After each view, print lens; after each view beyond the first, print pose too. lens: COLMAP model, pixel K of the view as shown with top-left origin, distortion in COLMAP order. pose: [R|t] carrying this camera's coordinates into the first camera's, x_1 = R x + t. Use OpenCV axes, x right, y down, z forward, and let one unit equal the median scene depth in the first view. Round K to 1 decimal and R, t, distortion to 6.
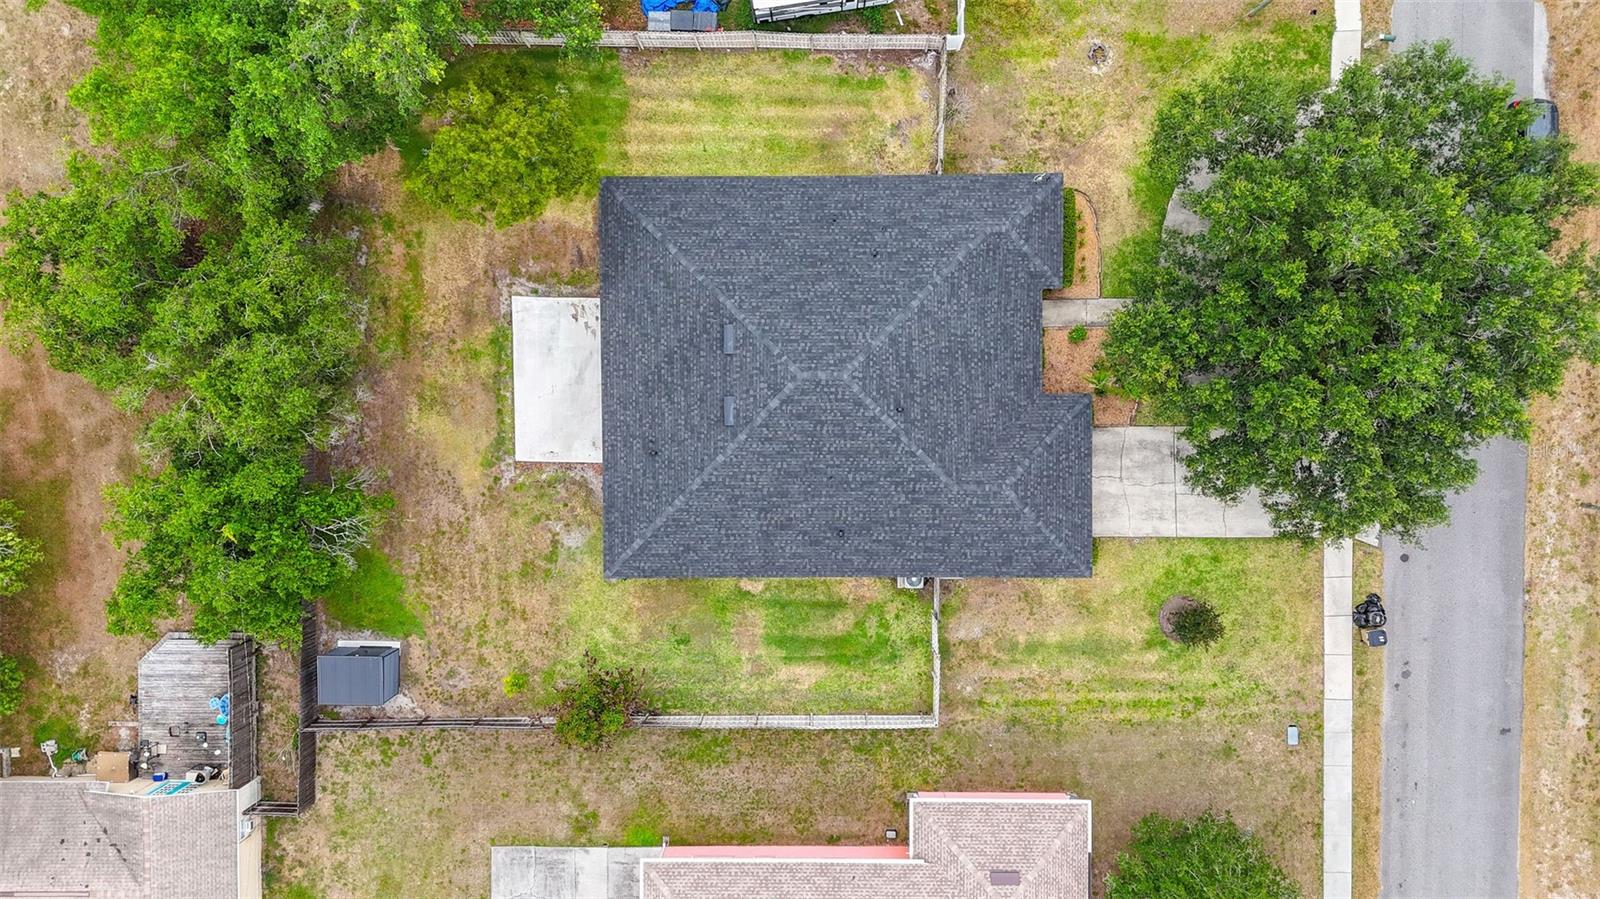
lens RADIAL K [[1178.3, 0, 800.0], [0, 1178.3, 449.5], [0, 0, 1]] dist [0.071235, -0.064391]
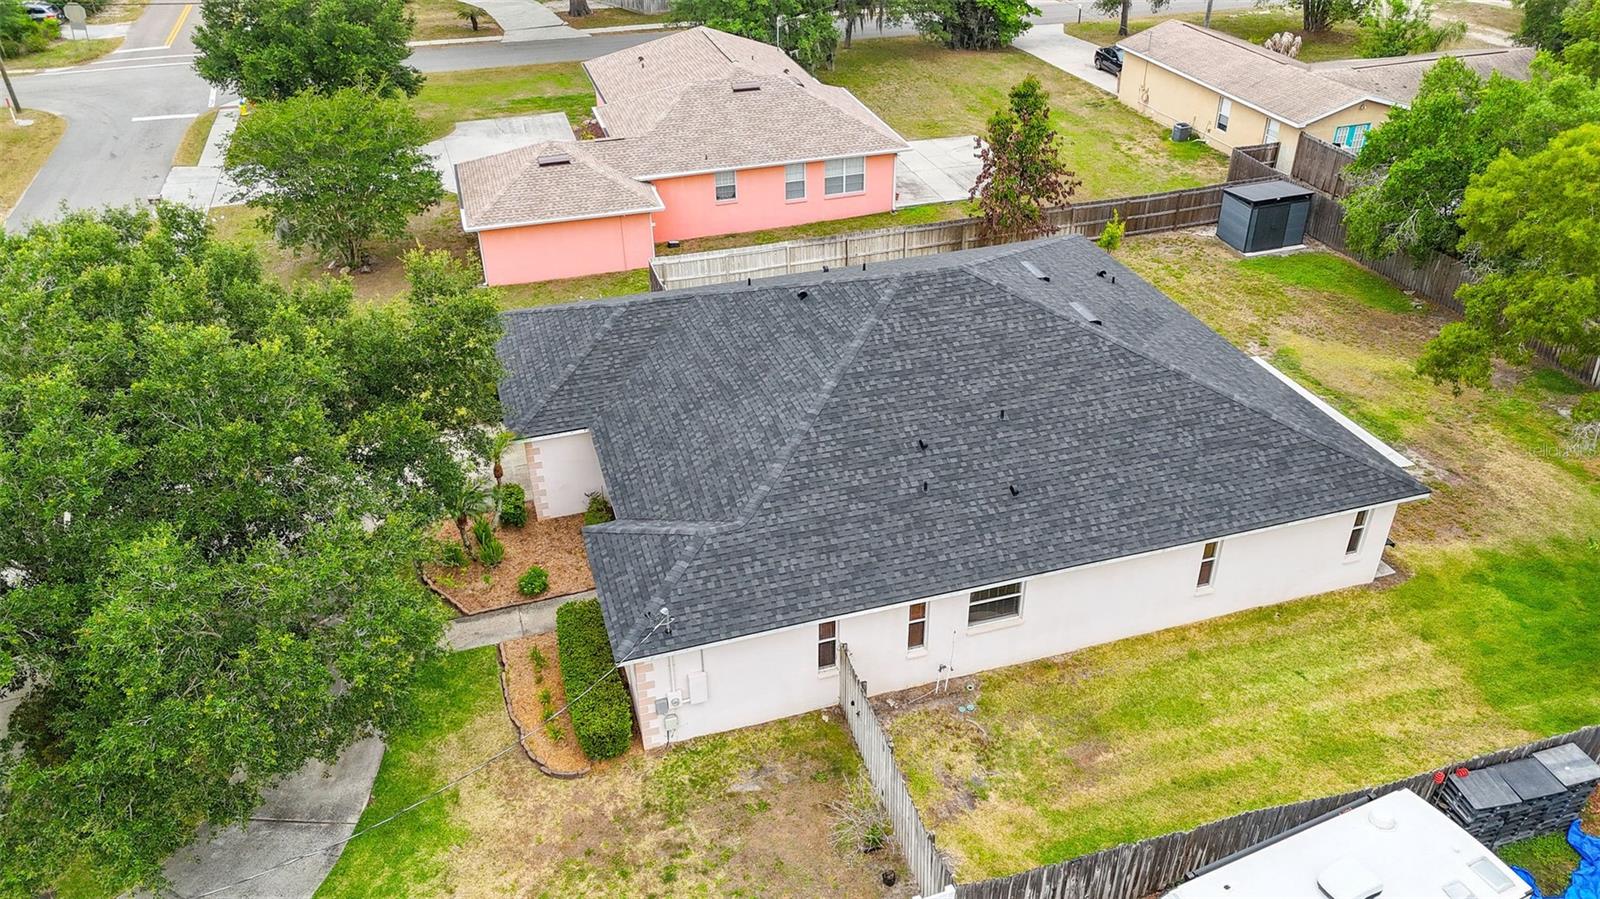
lens RADIAL K [[1178.3, 0, 800.0], [0, 1178.3, 449.5], [0, 0, 1]] dist [0.071235, -0.064391]
pose [[-0.956052, 0.180022, -0.231425, 0.230521], [-0.292365, -0.525875, 0.798735, -0.553287], [0.022090, 0.831293, 0.555396, 0.626483]]
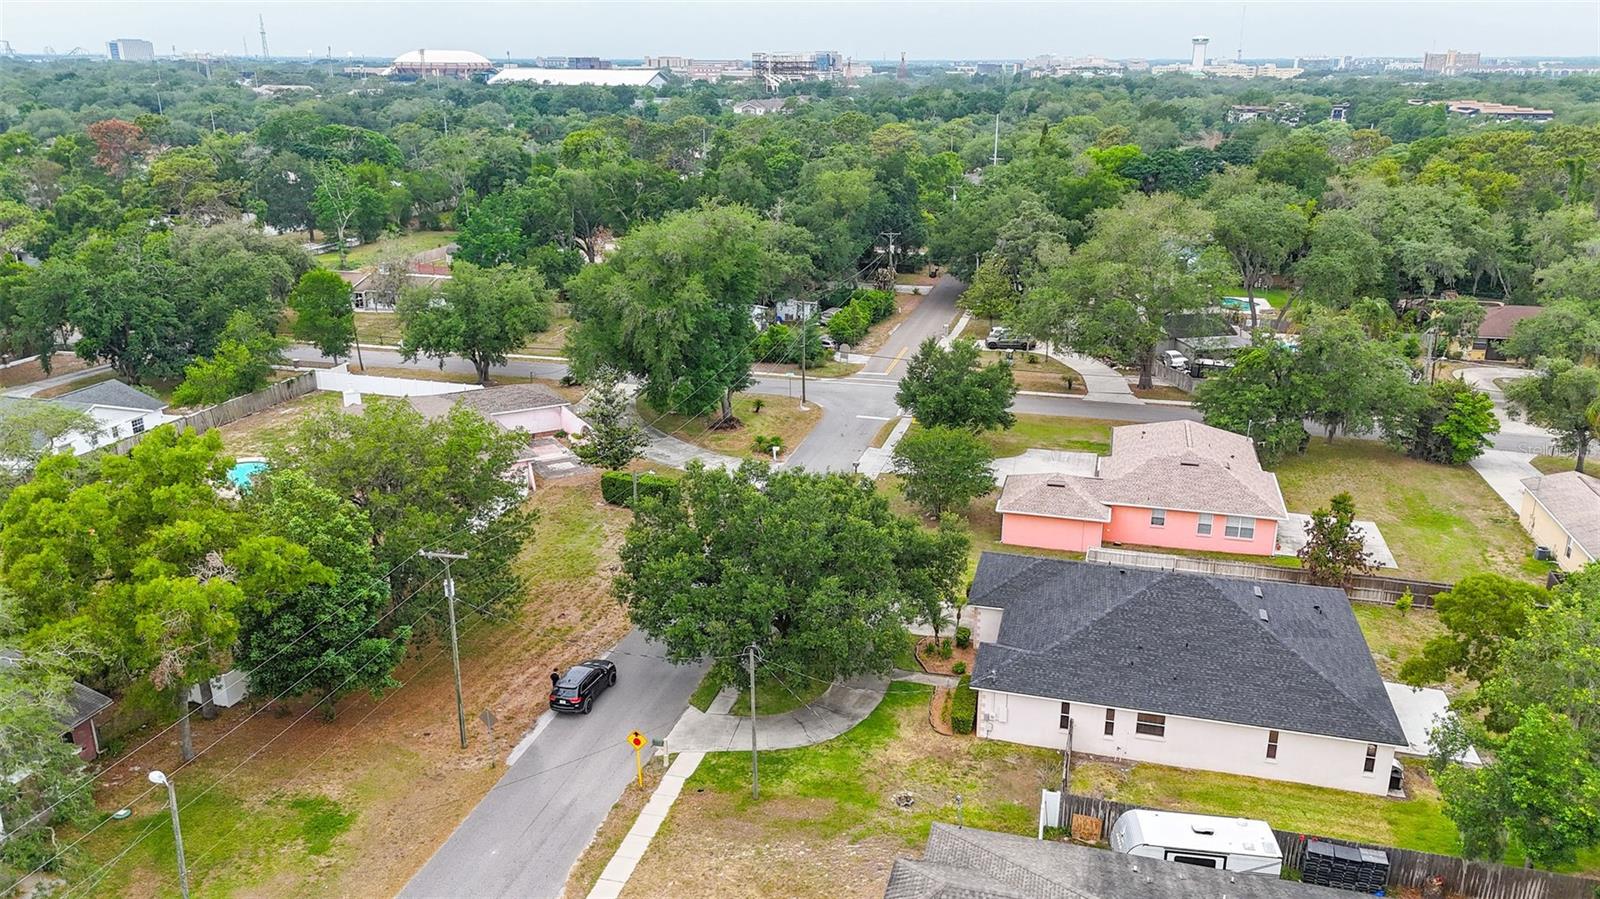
lens RADIAL K [[1178.3, 0, 800.0], [0, 1178.3, 449.5], [0, 0, 1]] dist [0.071235, -0.064391]
pose [[-0.966208, -0.066593, 0.249014, 0.099931], [0.257056, -0.320541, 0.911688, -1.198924], [0.019107, 0.944891, 0.326828, 0.366277]]
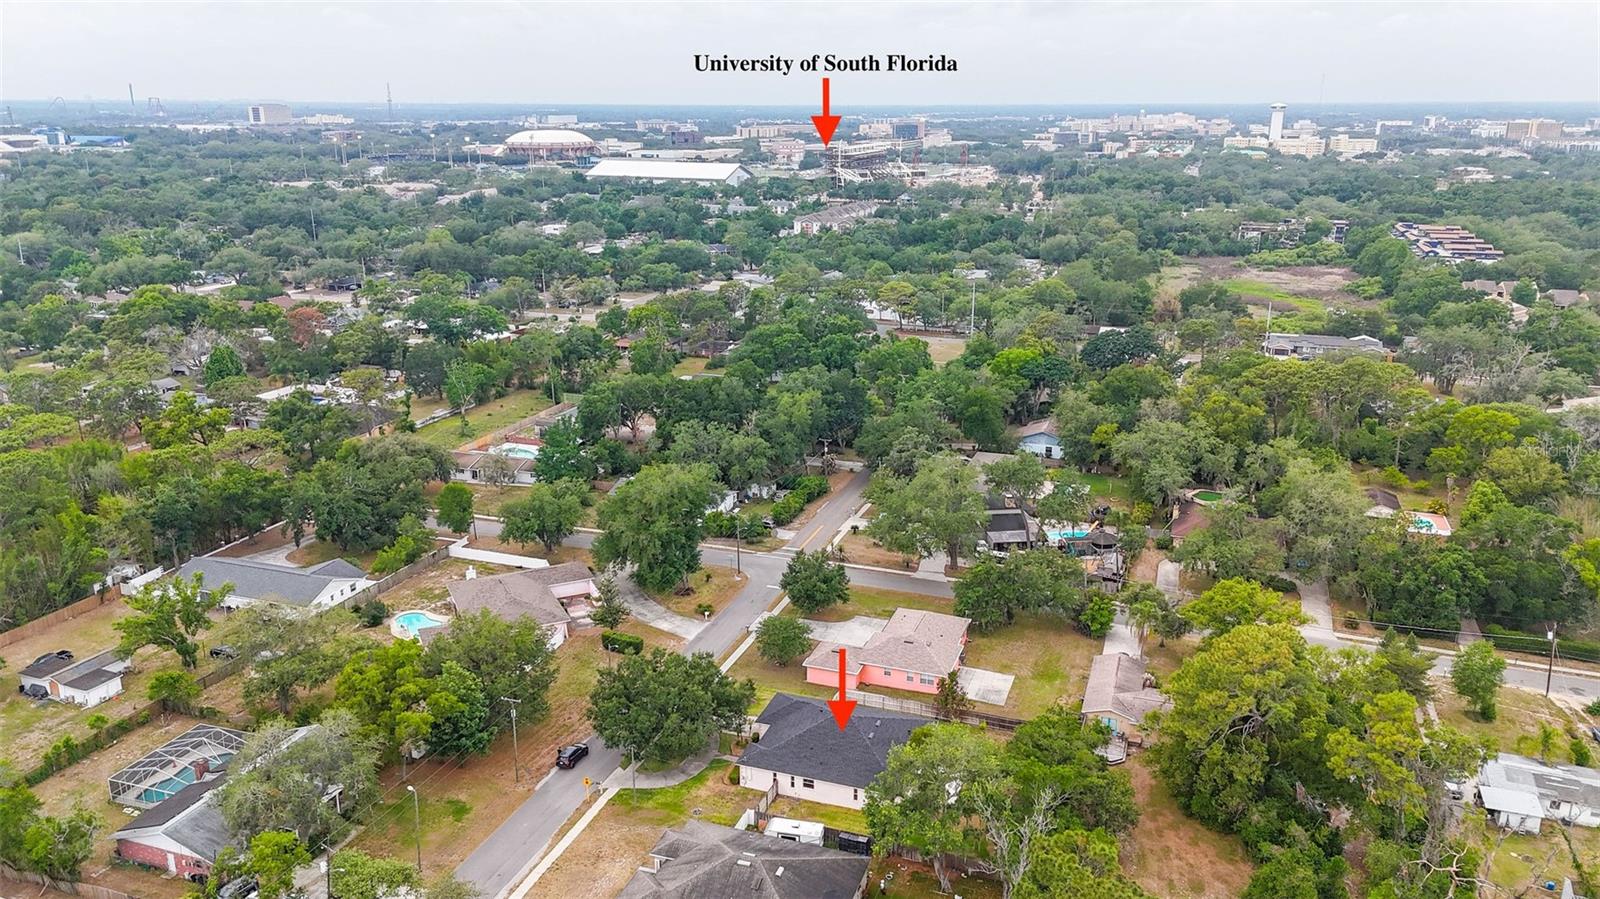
lens RADIAL K [[1179.5, 0, 818.1], [0, 1179.5, 447.9], [0, 0, 1]] dist [0.068009, -0.069537]
pose [[-0.946821, -0.084068, 0.310583, -0.697750], [0.321486, -0.286975, 0.902381, -2.268446], [0.013268, 0.954242, 0.298740, -0.467535]]
